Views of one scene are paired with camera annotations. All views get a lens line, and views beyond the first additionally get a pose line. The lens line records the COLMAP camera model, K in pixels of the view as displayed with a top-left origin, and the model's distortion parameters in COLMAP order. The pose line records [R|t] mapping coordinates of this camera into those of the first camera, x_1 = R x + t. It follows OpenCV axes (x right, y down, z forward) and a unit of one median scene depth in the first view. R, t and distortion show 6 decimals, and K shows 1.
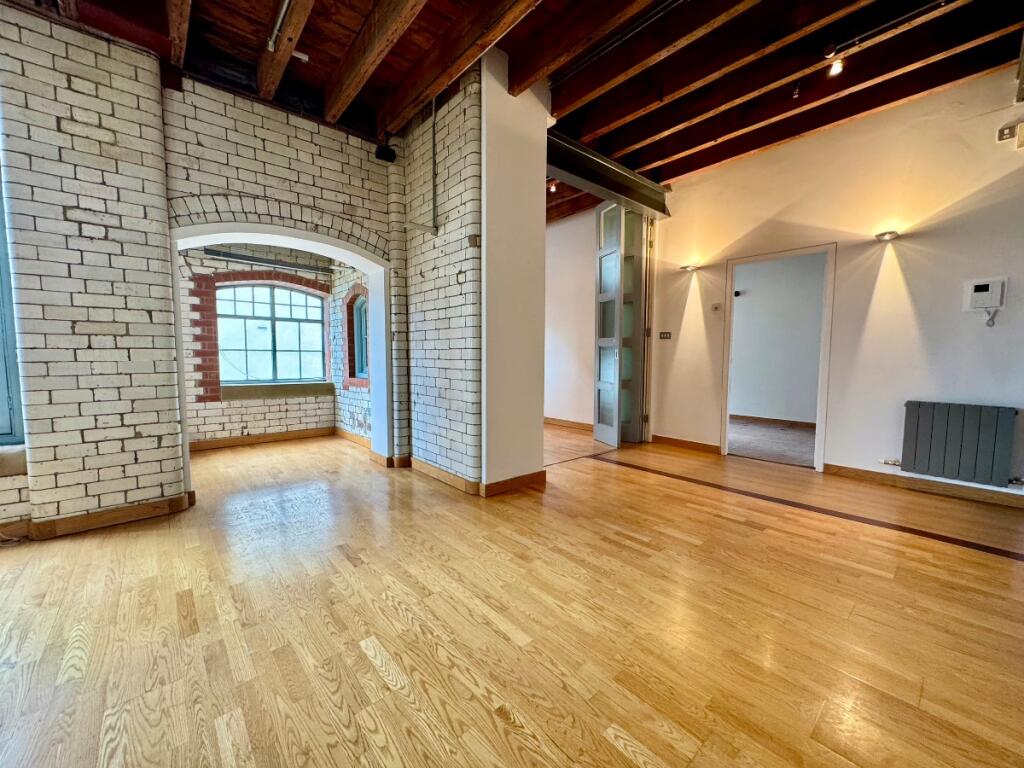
lens RADIAL K [[405.9, 0, 510.7], [0, 405.9, 383.5], [0, 0, 1]] dist [-0.000044, -0.000257]
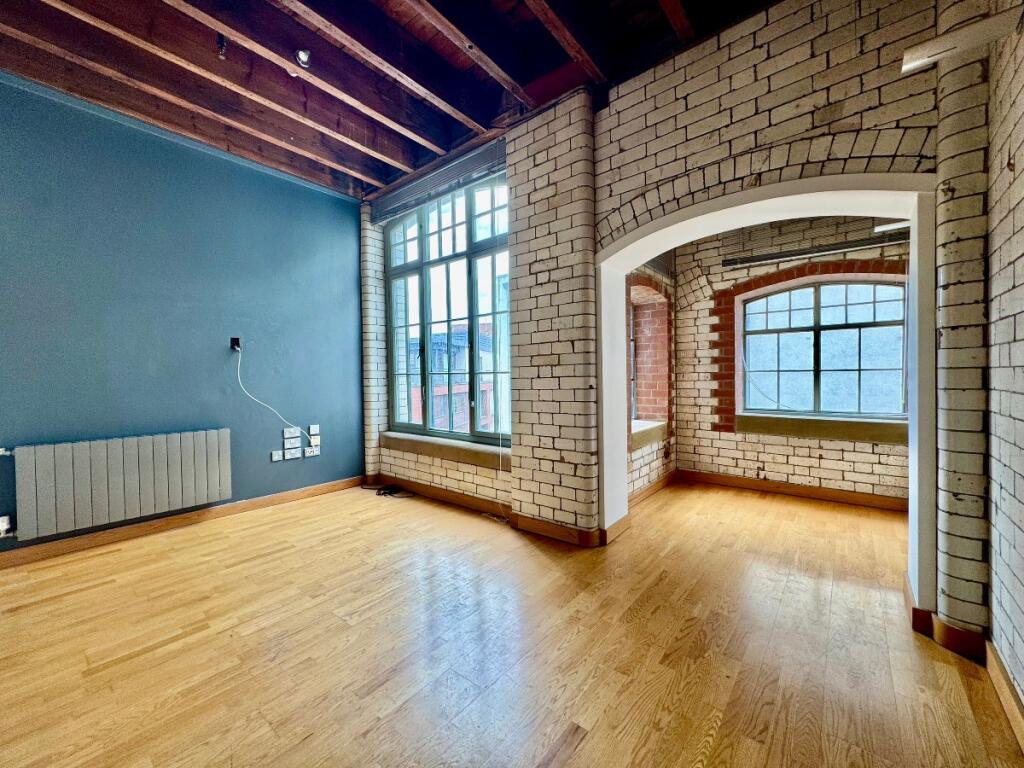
lens RADIAL K [[405.9, 0, 510.7], [0, 405.9, 383.5], [0, 0, 1]] dist [-0.000044, -0.000257]
pose [[0.158512, 0.009364, -0.987313, 0.059680], [-0.052169, 0.998638, 0.001096, -0.037877], [0.985978, 0.051333, 0.158784, 0.408081]]
